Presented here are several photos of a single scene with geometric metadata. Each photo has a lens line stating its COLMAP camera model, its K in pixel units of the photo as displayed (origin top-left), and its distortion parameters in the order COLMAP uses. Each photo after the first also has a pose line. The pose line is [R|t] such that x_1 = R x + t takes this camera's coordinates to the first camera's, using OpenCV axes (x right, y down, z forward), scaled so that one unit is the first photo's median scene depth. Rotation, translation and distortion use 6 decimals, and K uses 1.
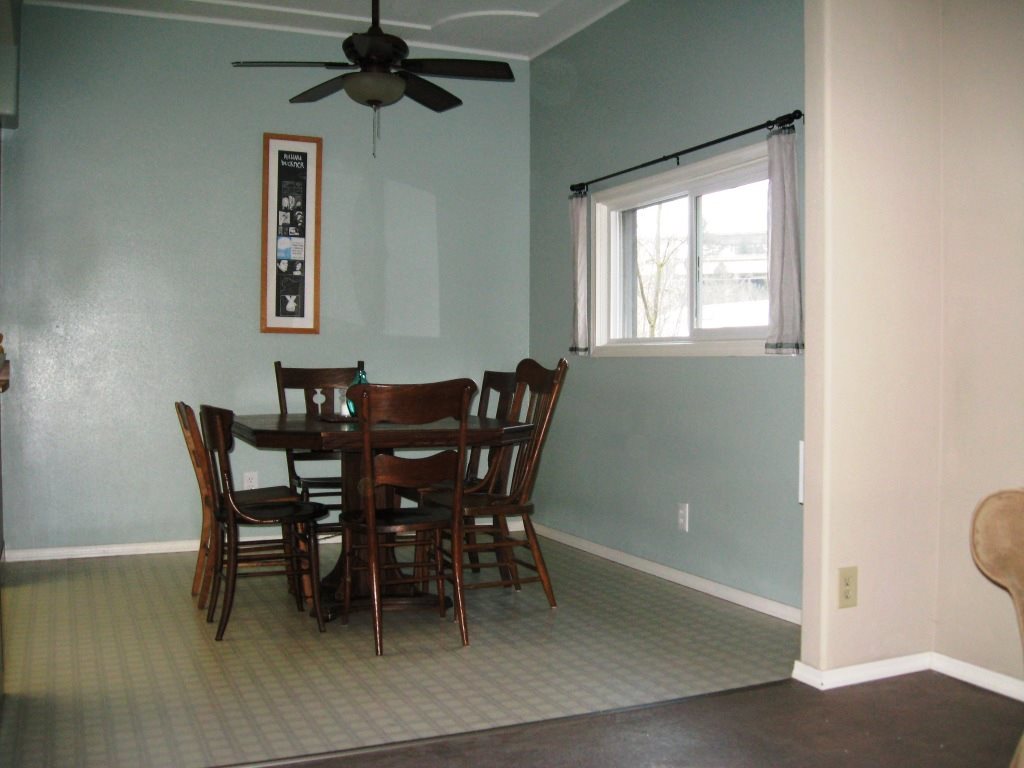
lens RADIAL K [[1035.5, 0, 533.6], [0, 1035.5, 386.2], [0, 0, 1]] dist [-0.165826, 0.201519]
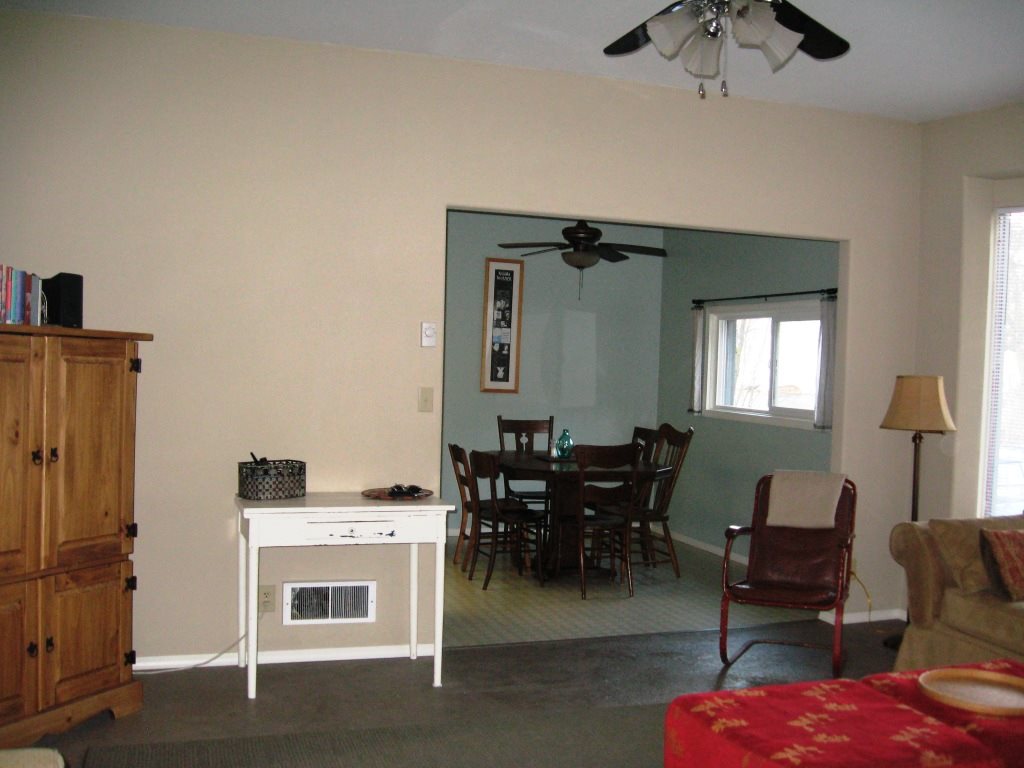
lens RADIAL K [[1035.5, 0, 533.6], [0, 1035.5, 386.2], [0, 0, 1]] dist [-0.165826, 0.201519]
pose [[0.996537, 0.034186, -0.075804, -0.082209], [-0.034106, 0.999415, 0.002345, -0.073199], [0.075840, 0.000248, 0.997120, -0.543385]]
